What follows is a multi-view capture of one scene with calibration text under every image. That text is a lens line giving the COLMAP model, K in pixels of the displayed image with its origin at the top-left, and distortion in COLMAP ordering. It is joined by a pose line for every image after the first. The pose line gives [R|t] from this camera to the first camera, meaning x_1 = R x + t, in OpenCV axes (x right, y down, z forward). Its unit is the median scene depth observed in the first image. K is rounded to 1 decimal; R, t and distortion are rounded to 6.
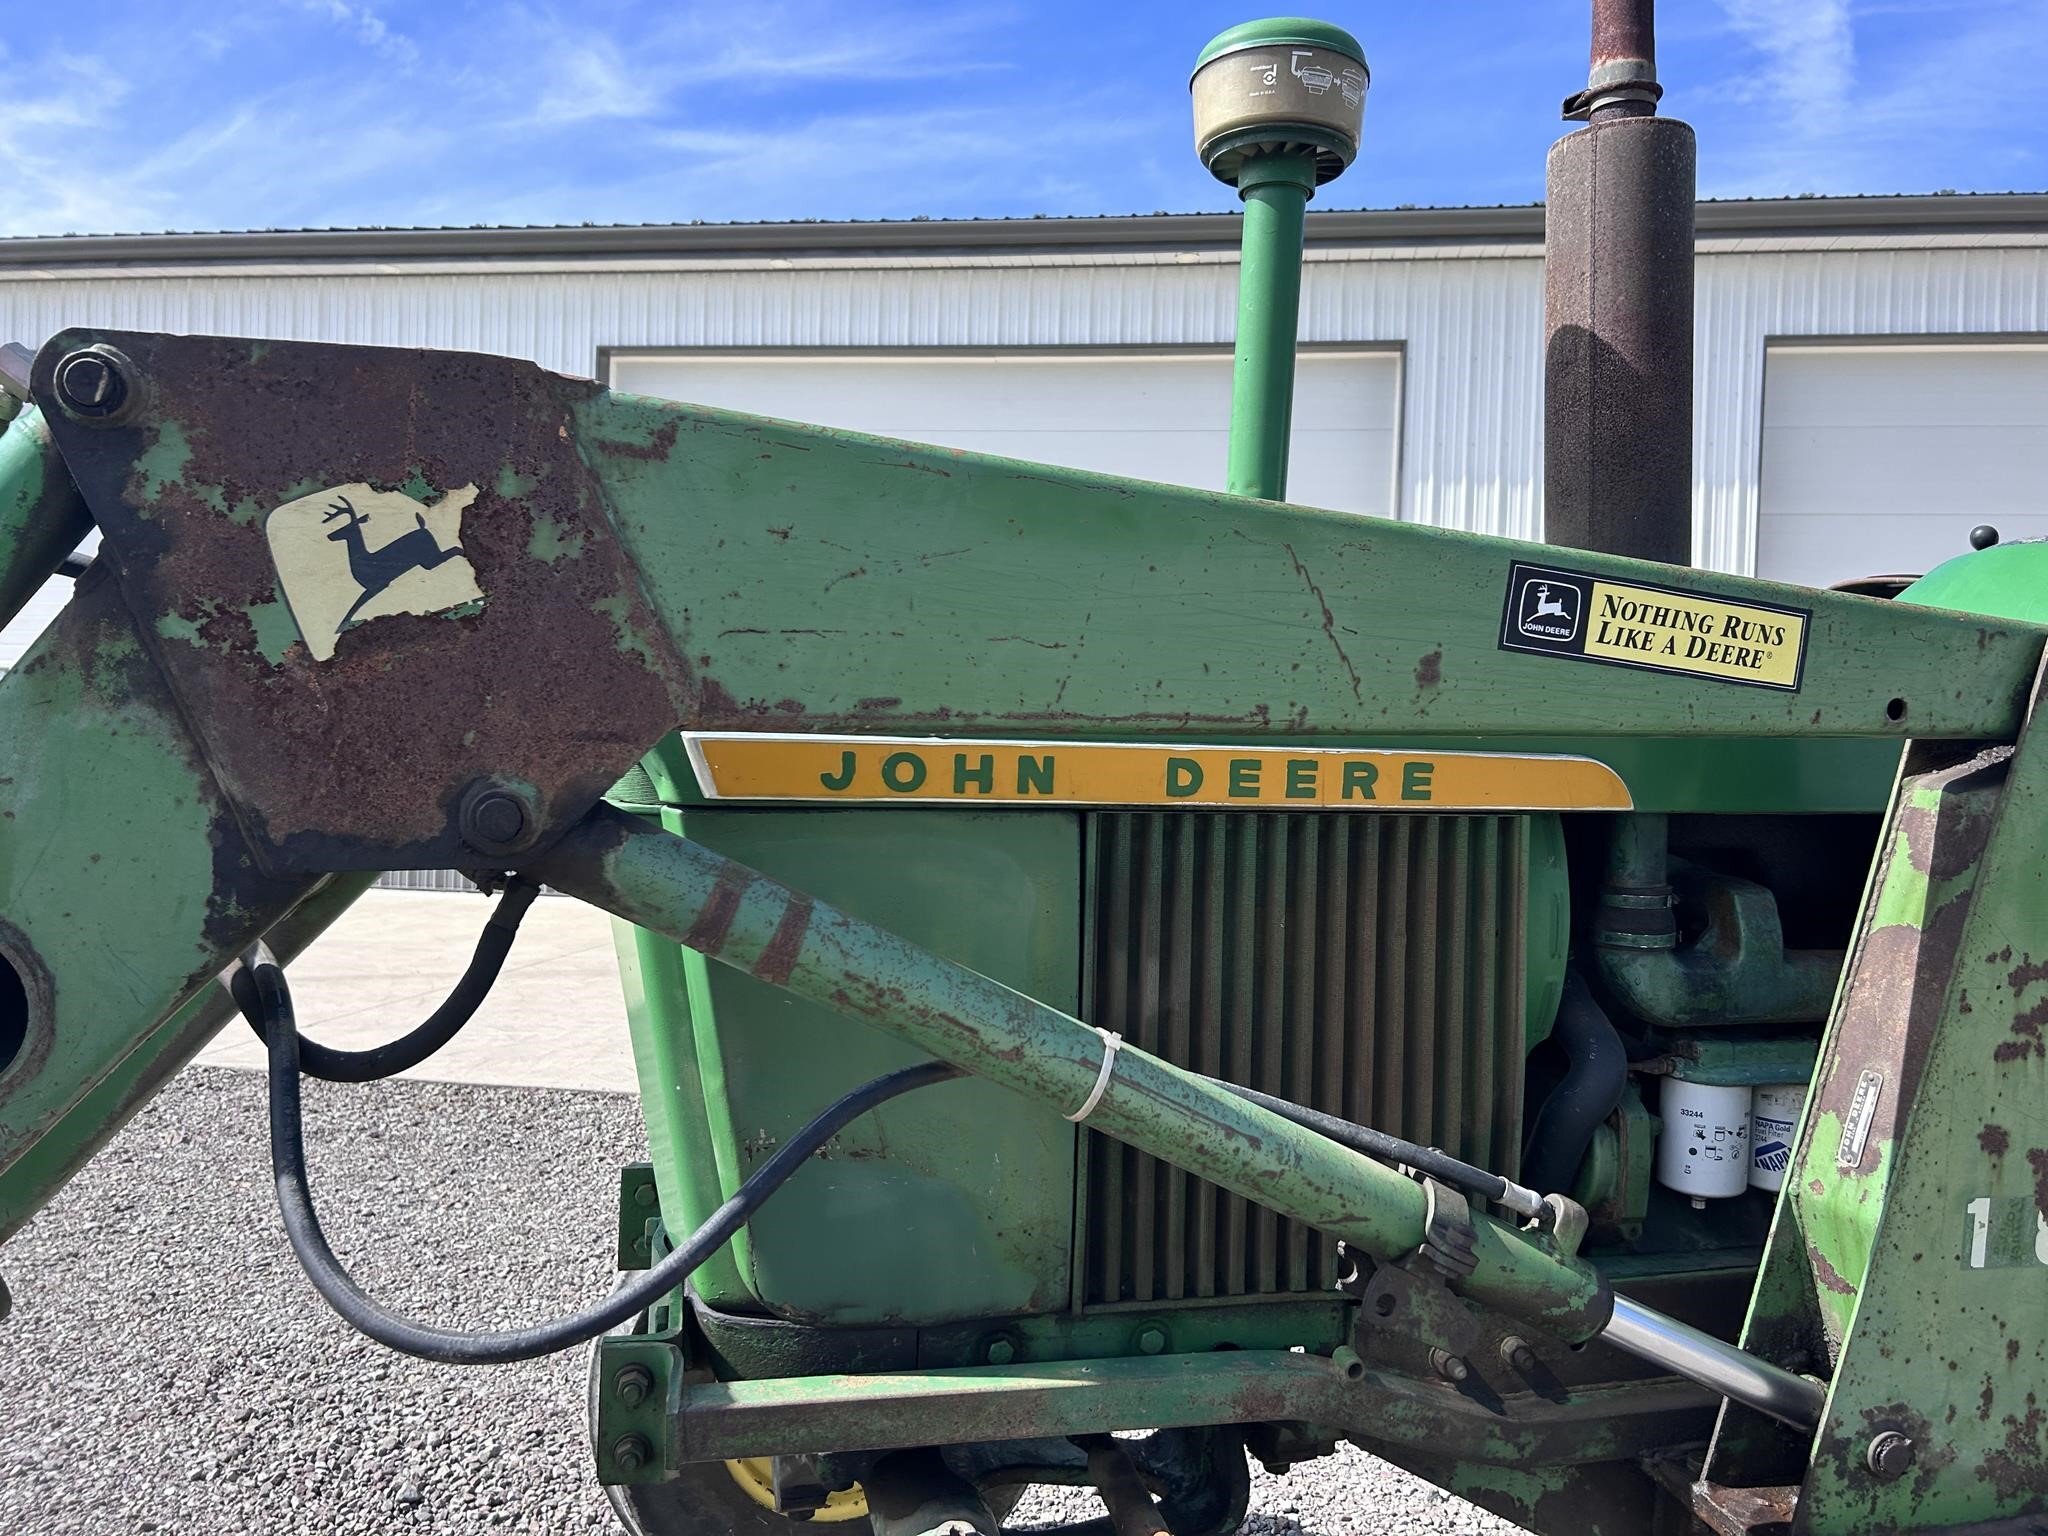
lens RADIAL K [[1501.1, 0, 1059.1], [0, 1501.1, 780.6], [0, 0, 1]] dist [0.058680, -0.066942]
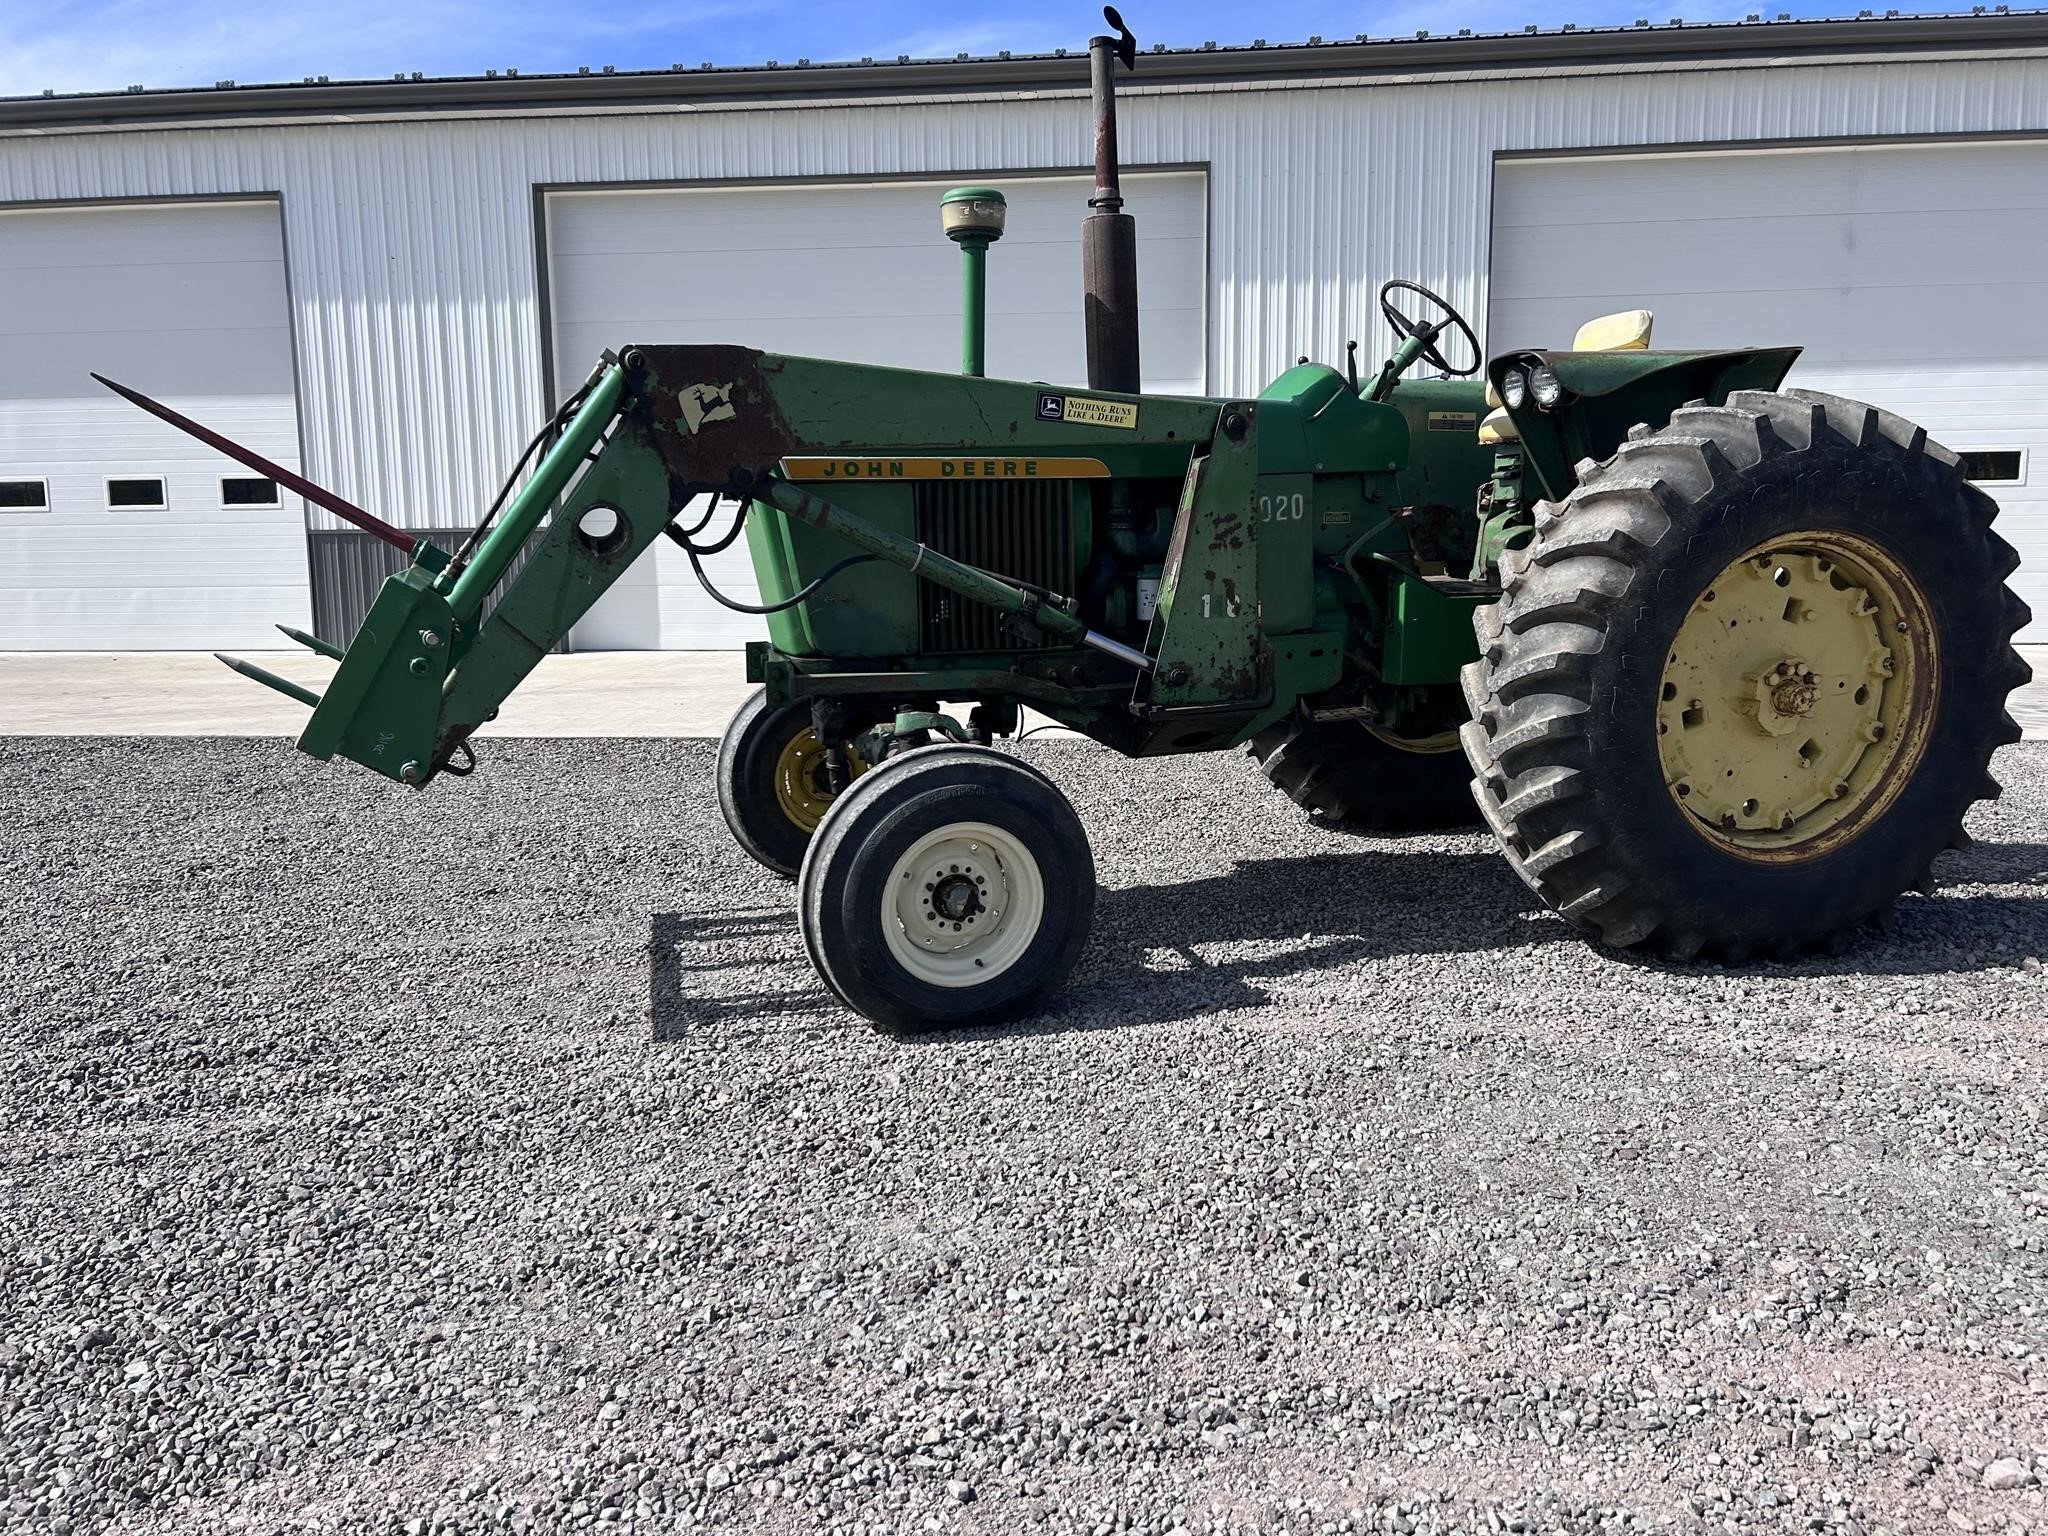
lens RADIAL K [[1513.9, 0, 1035.4], [0, 1513.9, 778.6], [0, 0, 1]] dist [0.097332, -0.135272]
pose [[0.997965, -0.048290, 0.041642, 0.106762], [0.042298, 0.990025, 0.134391, 0.214908], [-0.047716, -0.132356, 0.990053, -2.118219]]
